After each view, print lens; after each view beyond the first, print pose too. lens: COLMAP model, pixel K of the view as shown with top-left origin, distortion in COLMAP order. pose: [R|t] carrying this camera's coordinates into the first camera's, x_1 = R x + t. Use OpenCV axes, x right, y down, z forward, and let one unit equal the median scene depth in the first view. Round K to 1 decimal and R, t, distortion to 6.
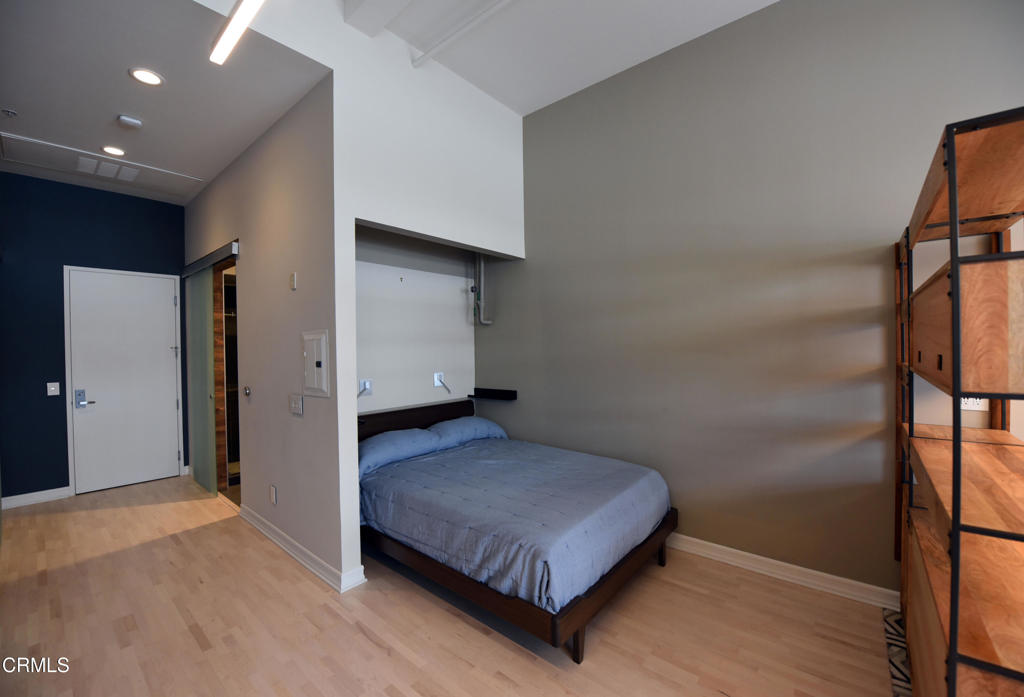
lens RADIAL K [[414.4, 0, 512.6], [0, 414.4, 345.1], [0, 0, 1]] dist [-0.012993, -0.000415]
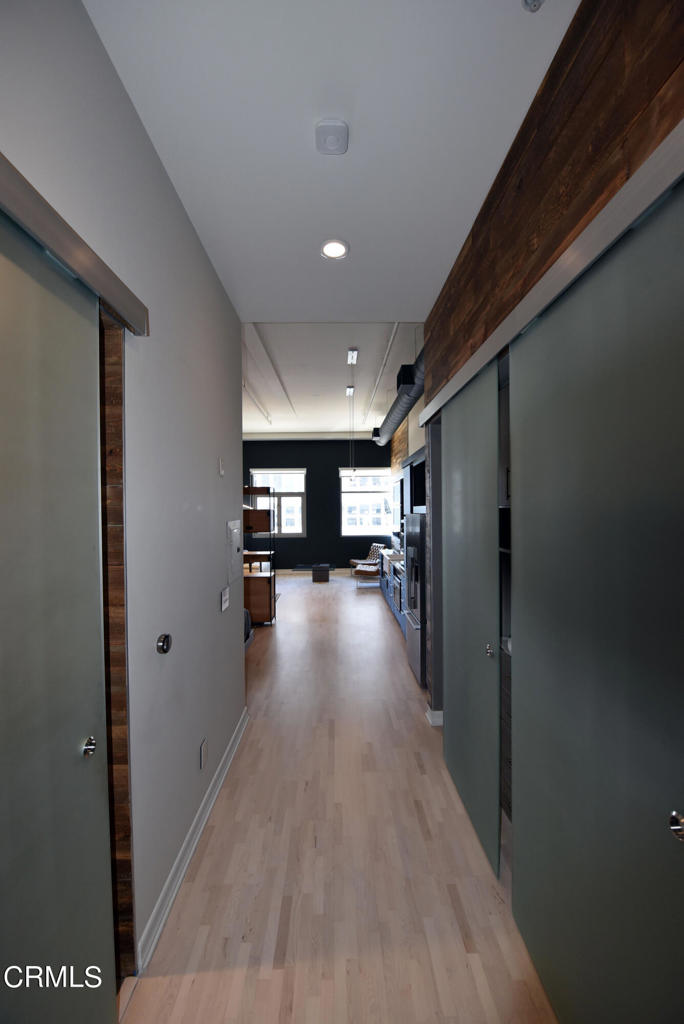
lens RADIAL K [[404.3, 0, 343.7], [0, 404.3, 511.3], [0, 0, 1]] dist [-0.019121, -0.000031]
pose [[-0.659360, 0.023516, 0.751460, -1.514145], [0.031185, 0.999506, -0.003916, -0.042955], [-0.751181, 0.020852, -0.659767, 1.520624]]
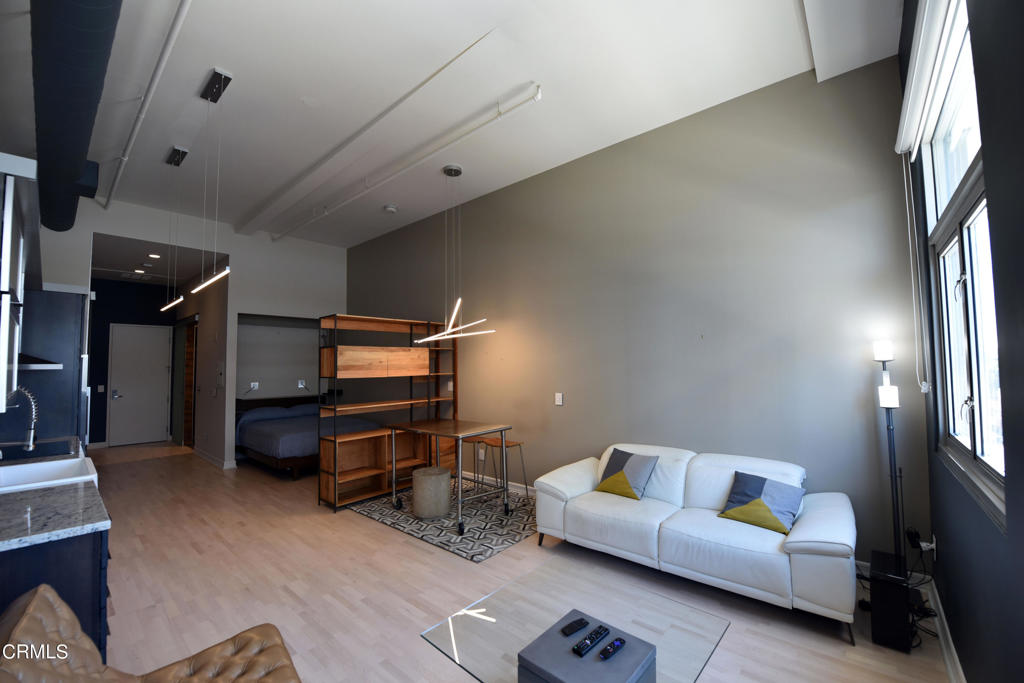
lens RADIAL K [[404.3, 0, 516.3], [0, 404.3, 346.8], [0, 0, 1]] dist [-0.019121, -0.000031]
pose [[0.999989, 0.004660, 0.000718, 0.862406], [-0.004611, 0.998321, -0.057734, 0.011158], [-0.000986, 0.057731, 0.998332, -0.915369]]
